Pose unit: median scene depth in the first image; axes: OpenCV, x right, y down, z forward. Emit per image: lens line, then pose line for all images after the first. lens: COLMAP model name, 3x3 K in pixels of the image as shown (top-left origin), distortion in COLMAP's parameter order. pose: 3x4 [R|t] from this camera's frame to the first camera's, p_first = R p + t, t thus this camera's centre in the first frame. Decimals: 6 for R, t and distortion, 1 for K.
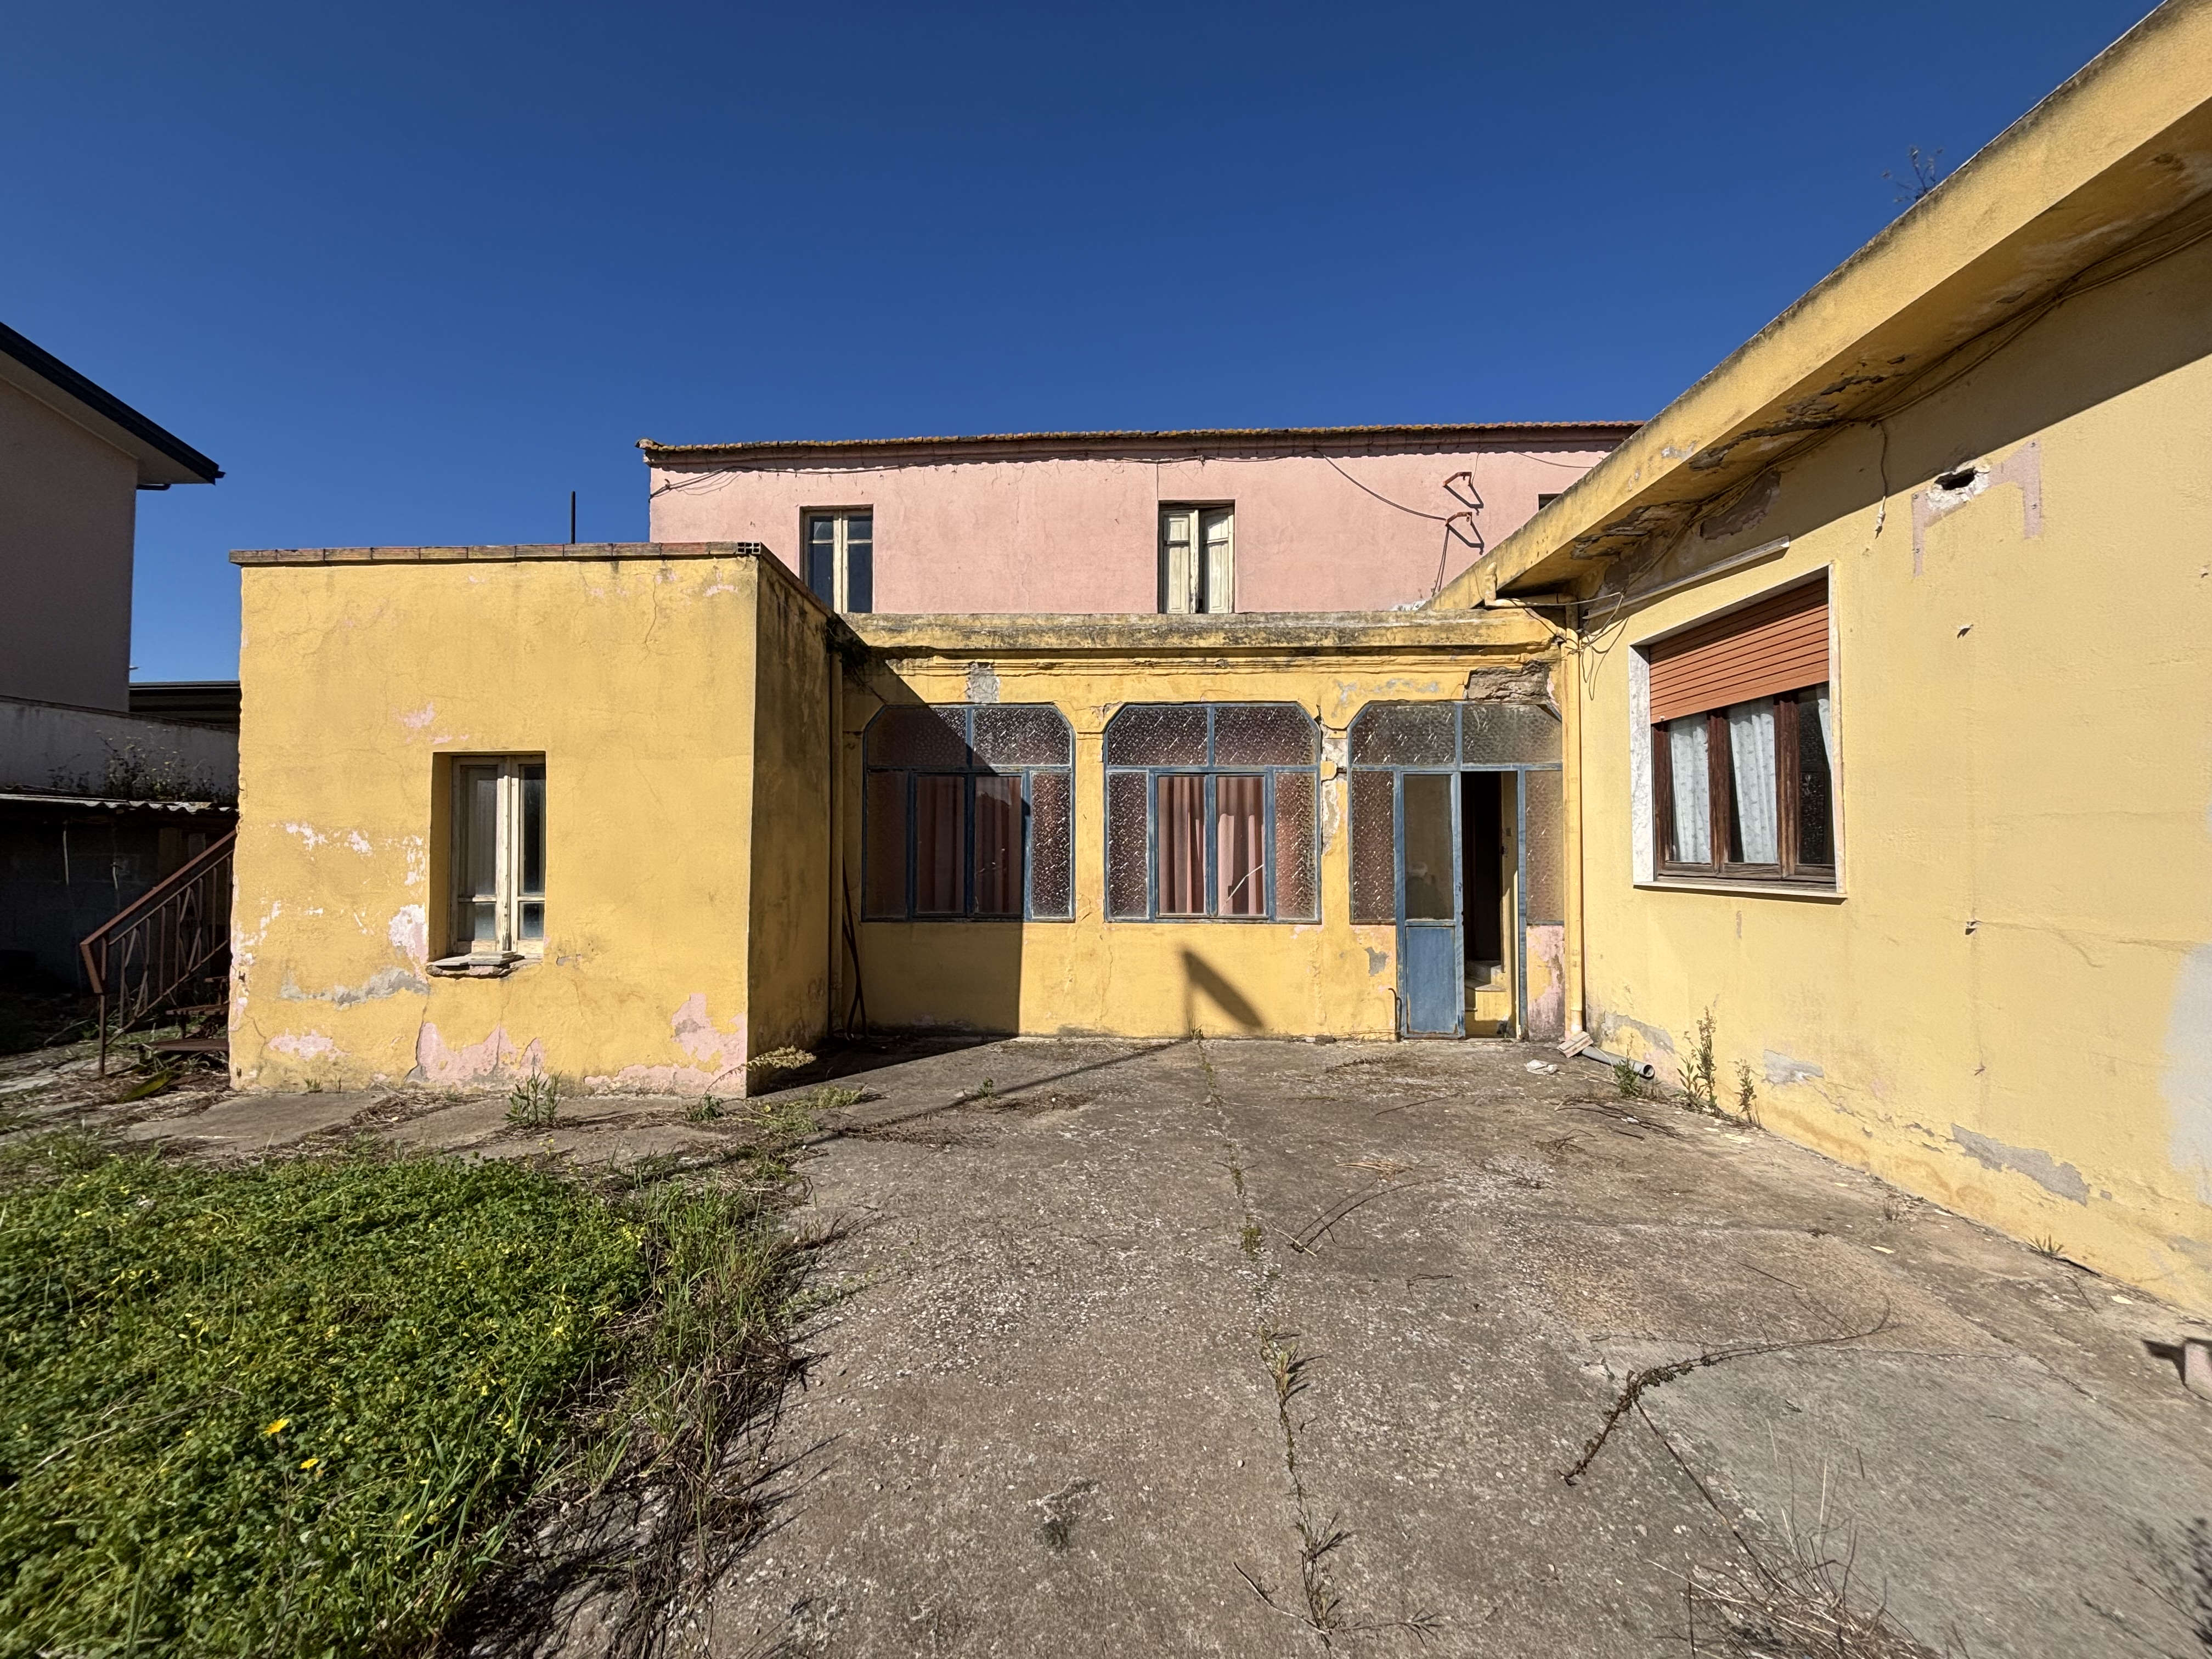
lens RADIAL K [[887.2, 0, 1101.9], [0, 887.2, 828.0], [0, 0, 1]] dist [-0.000154, -0.000290]
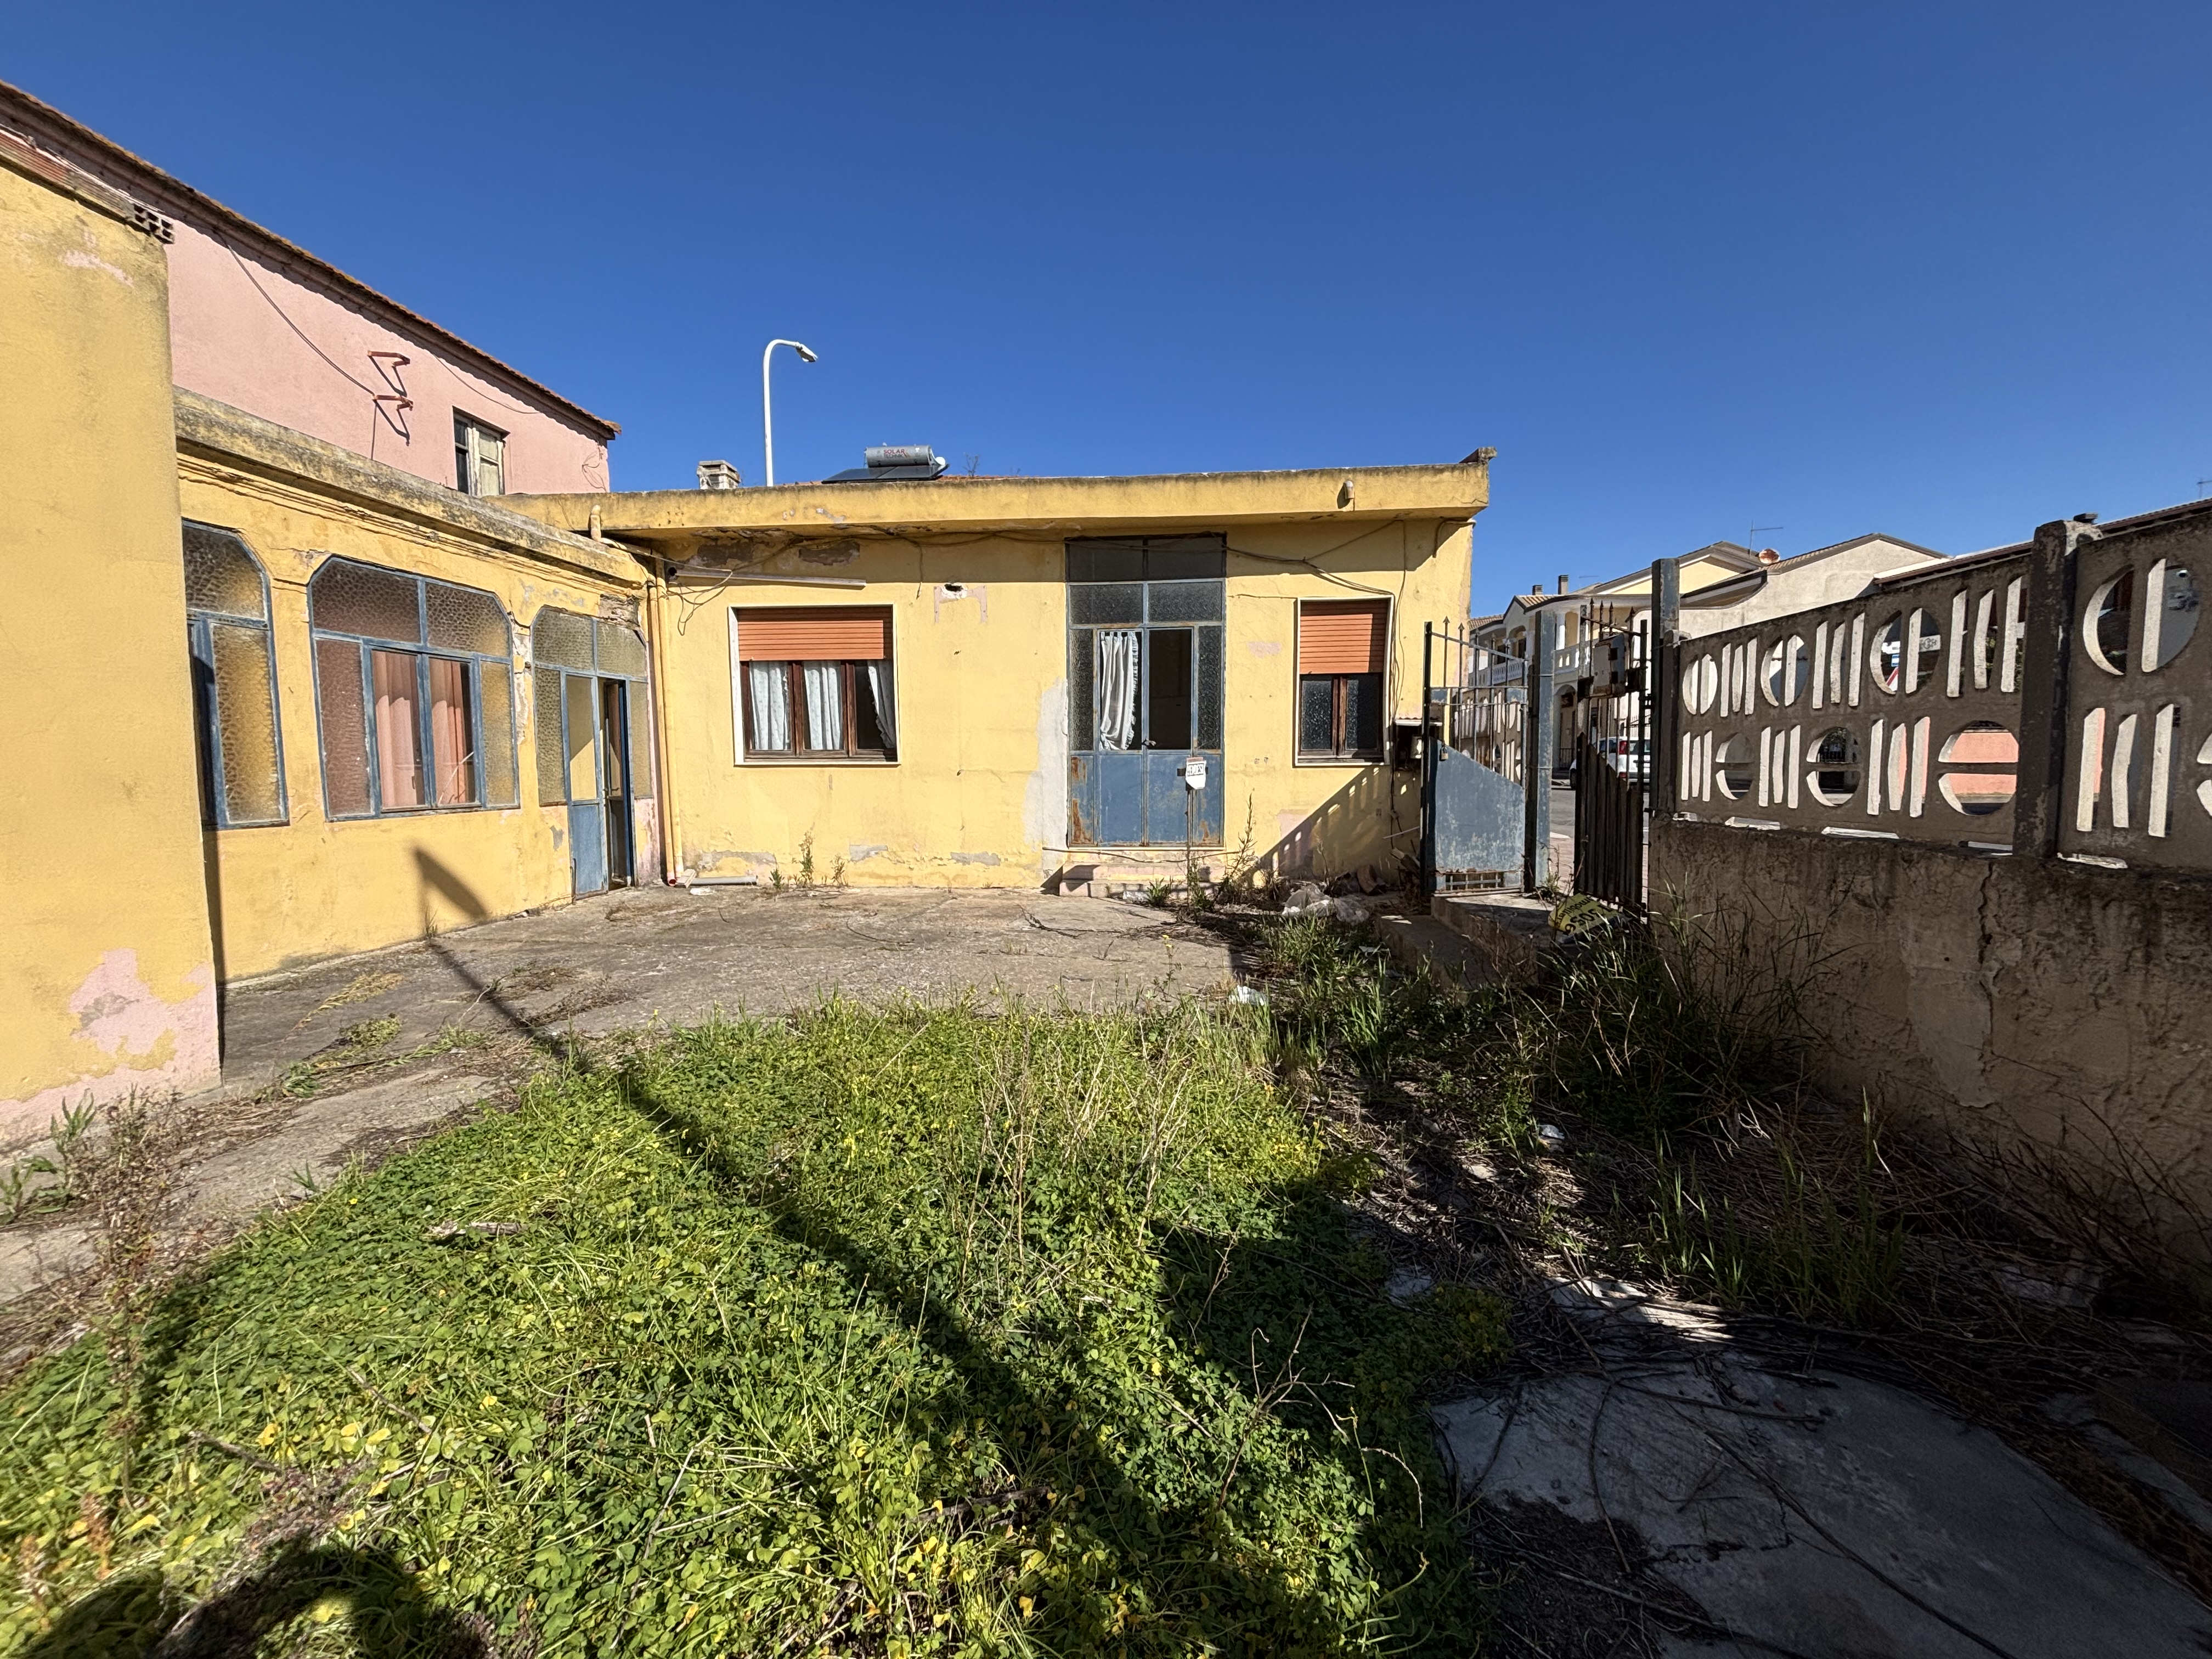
lens RADIAL K [[887.2, 0, 1104.1], [0, 887.2, 827.7], [0, 0, 1]] dist [-0.000154, -0.000290]
pose [[0.060240, -0.077901, 0.995139, -0.996557], [-0.019961, 0.996657, 0.079228, 0.041112], [-0.997984, -0.024636, 0.058484, 0.293825]]
